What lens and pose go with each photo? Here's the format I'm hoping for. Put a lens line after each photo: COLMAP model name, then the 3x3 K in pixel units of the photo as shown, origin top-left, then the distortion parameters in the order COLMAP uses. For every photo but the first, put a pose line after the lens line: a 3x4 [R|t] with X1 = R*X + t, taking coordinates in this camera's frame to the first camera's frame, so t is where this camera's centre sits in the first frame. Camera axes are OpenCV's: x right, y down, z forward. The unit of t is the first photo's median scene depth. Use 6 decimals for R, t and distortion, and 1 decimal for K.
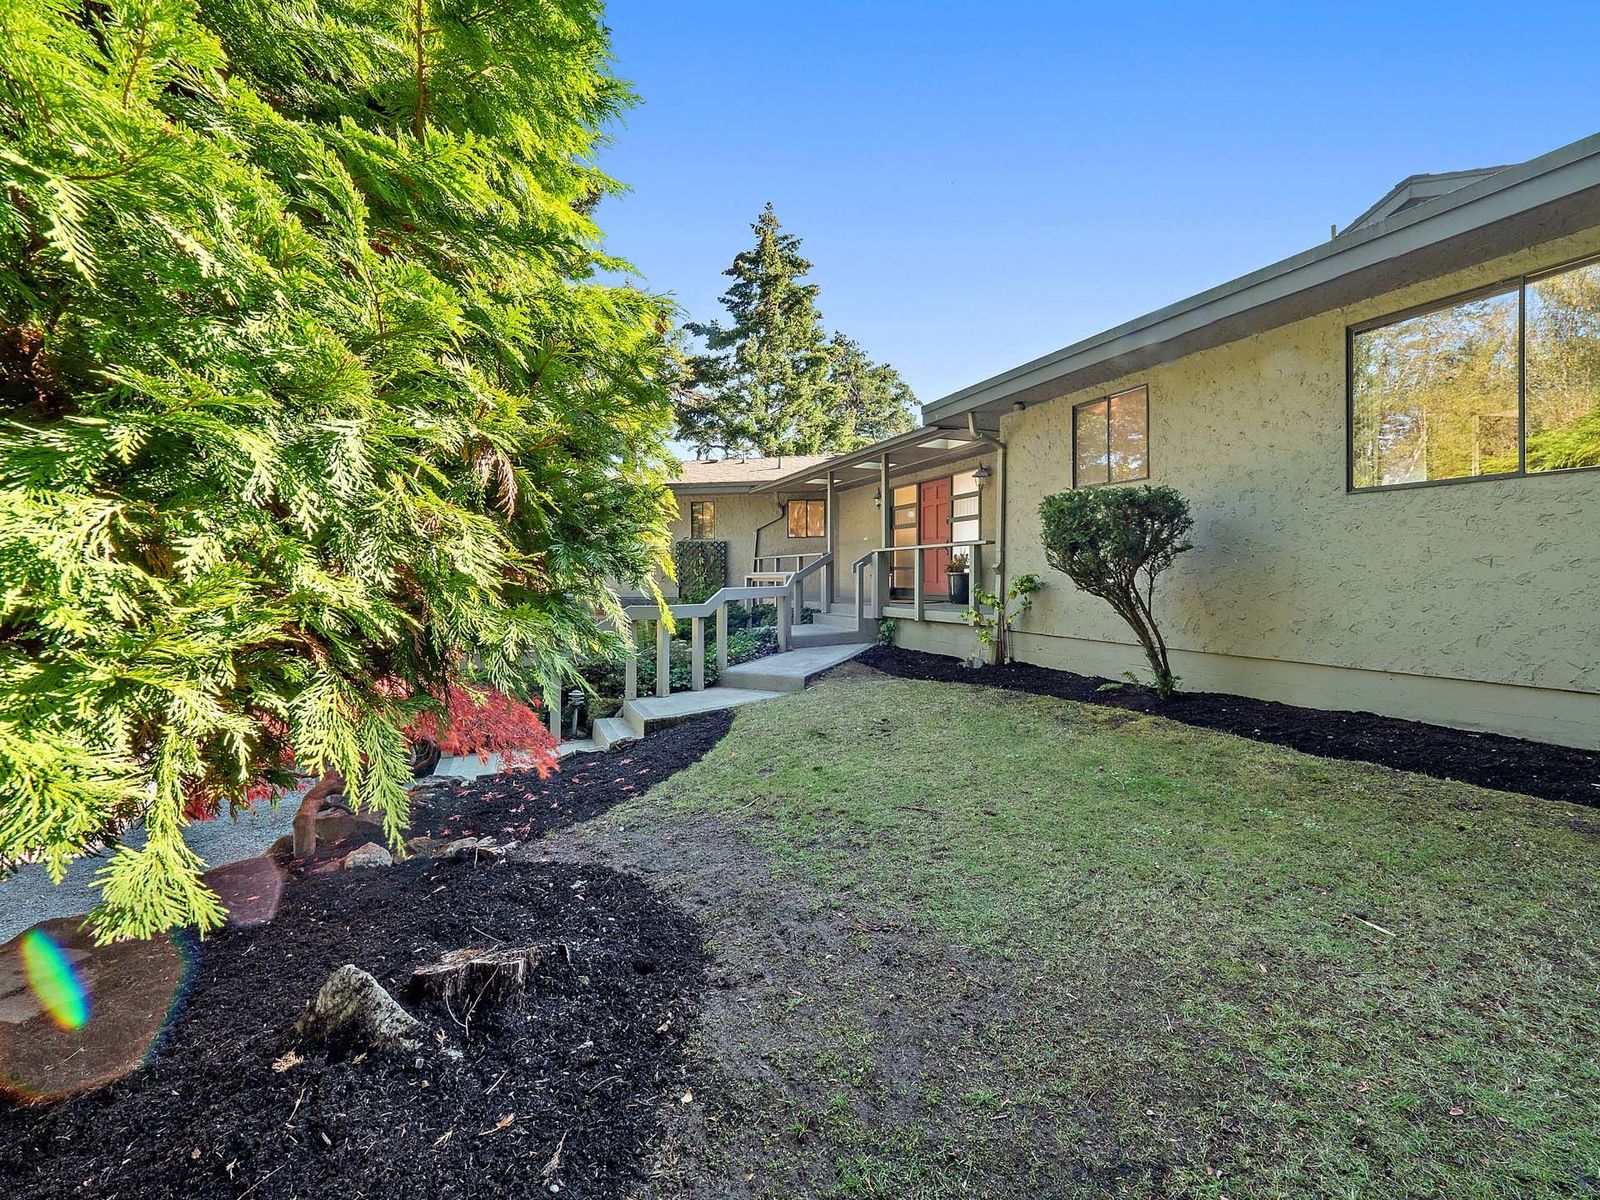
lens RADIAL K [[672.3, 0, 794.7], [0, 672.3, 581.2], [0, 0, 1]] dist [0.000992, -0.000080]
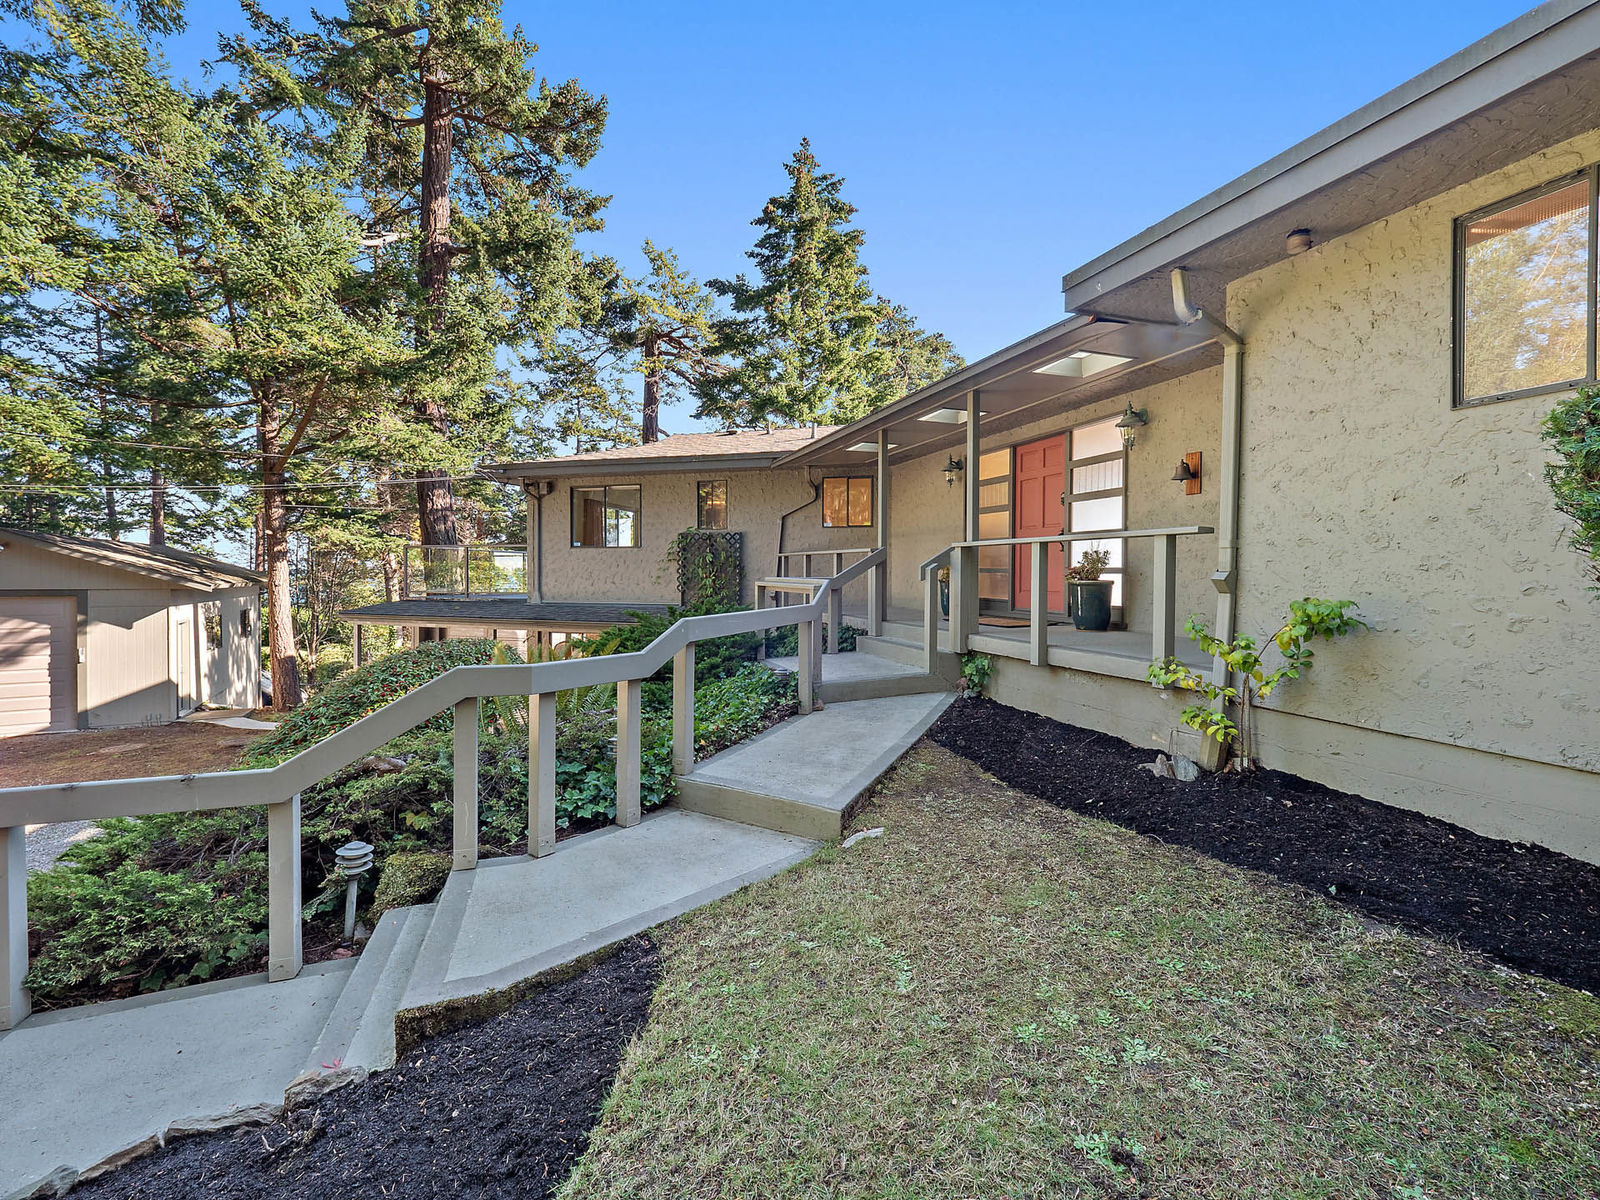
lens RADIAL K [[672.3, 0, 794.7], [0, 672.3, 581.2], [0, 0, 1]] dist [0.000992, -0.000080]
pose [[0.998167, 0.004457, -0.060357, 0.004412], [-0.003886, 0.999947, 0.009576, -0.011665], [0.060396, -0.009323, 0.998131, 0.244653]]
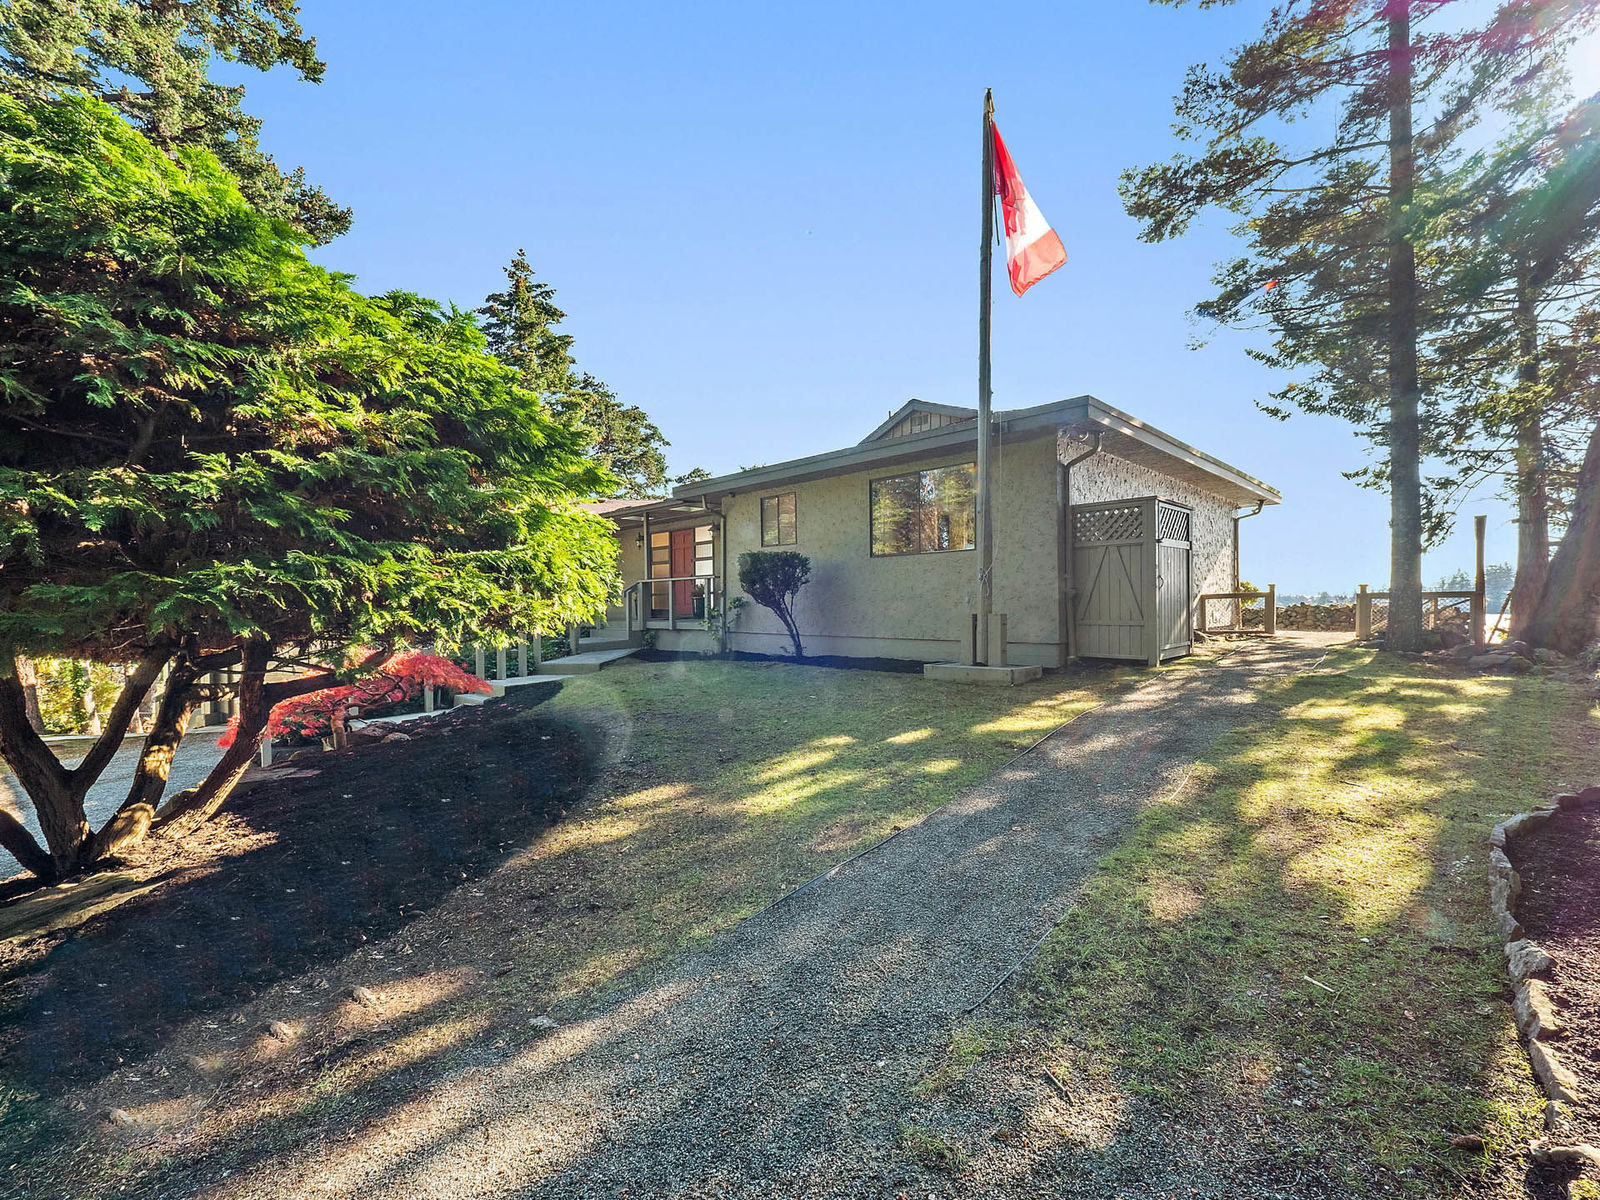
lens RADIAL K [[685.8, 0, 823.4], [0, 685.8, 620.2], [0, 0, 1]] dist [-0.012858, -0.000095]
pose [[0.919476, -0.020171, 0.392629, -0.060418], [0.014098, 0.999732, 0.018346, 0.009361], [-0.392894, -0.011334, 0.919514, -0.307334]]
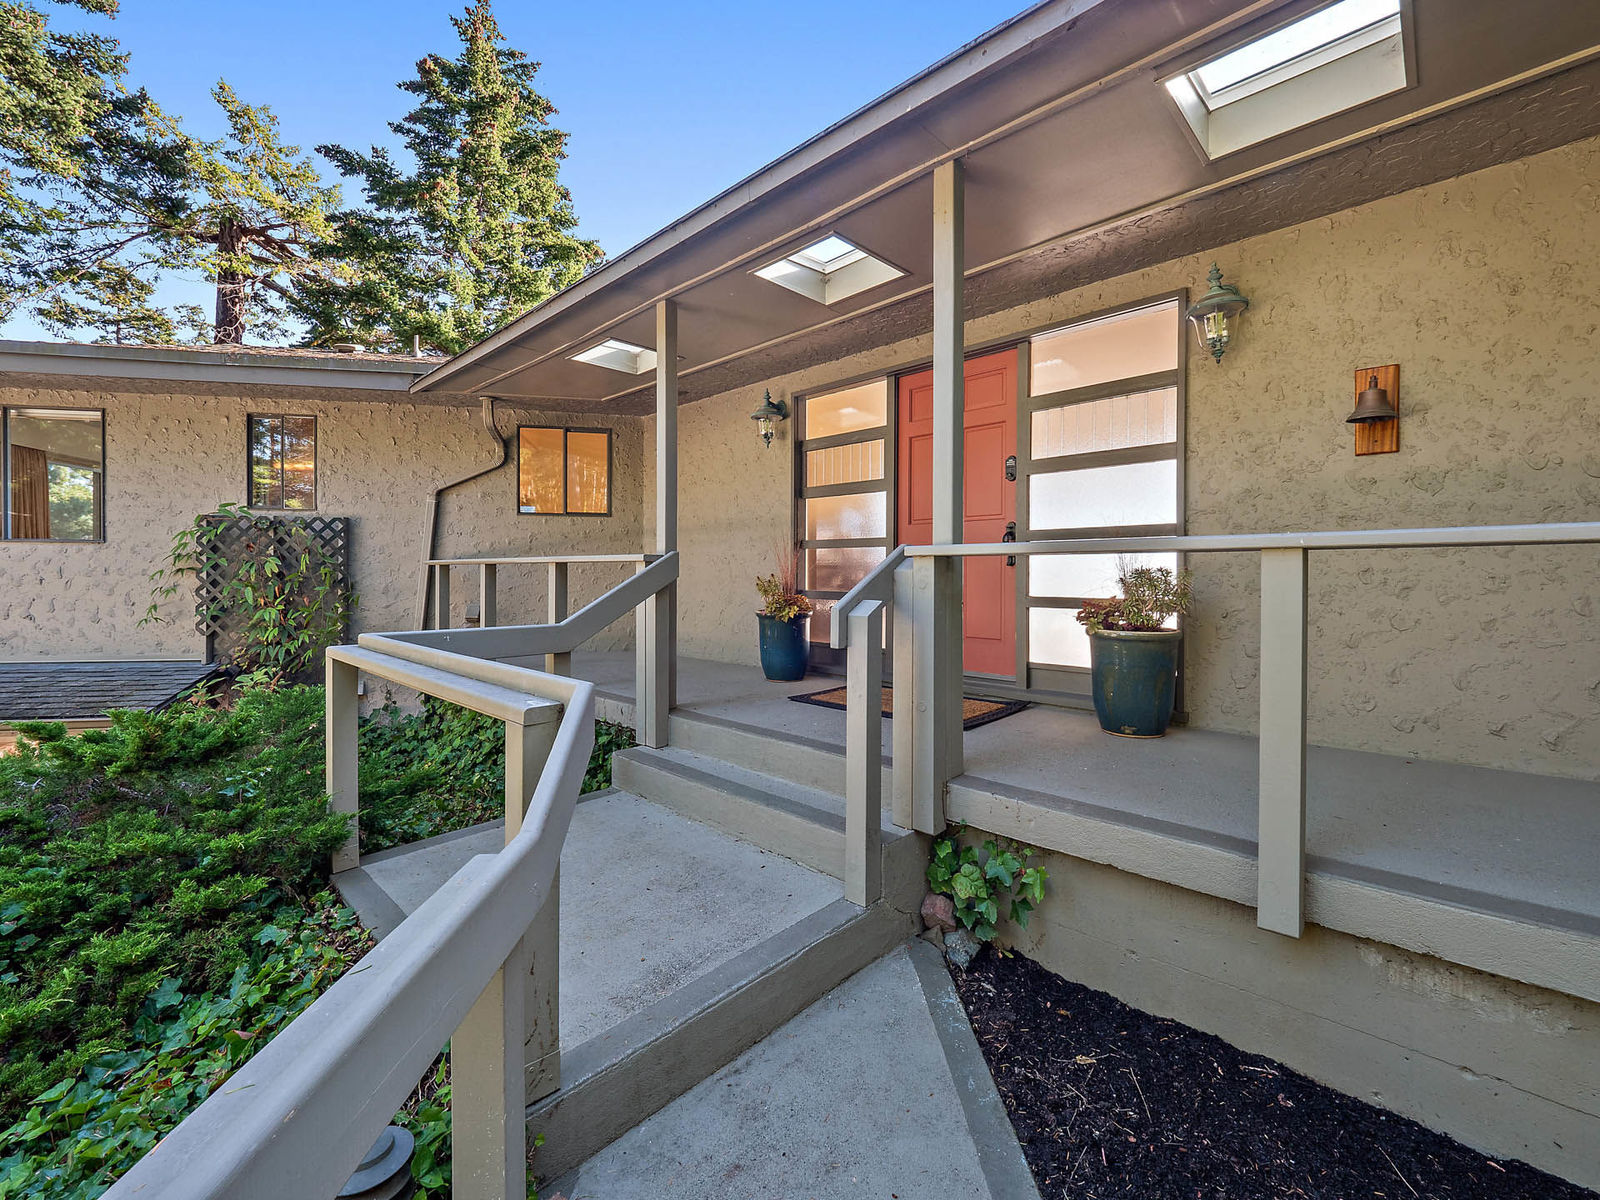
lens RADIAL K [[673.5, 0, 797.6], [0, 673.5, 575.6], [0, 0, 1]] dist [-0.002025, -0.000440]
pose [[0.924196, 0.002803, 0.381908, -0.008942], [-0.001879, 0.999994, -0.002792, -0.024738], [-0.381914, 0.001863, 0.924196, 0.534971]]
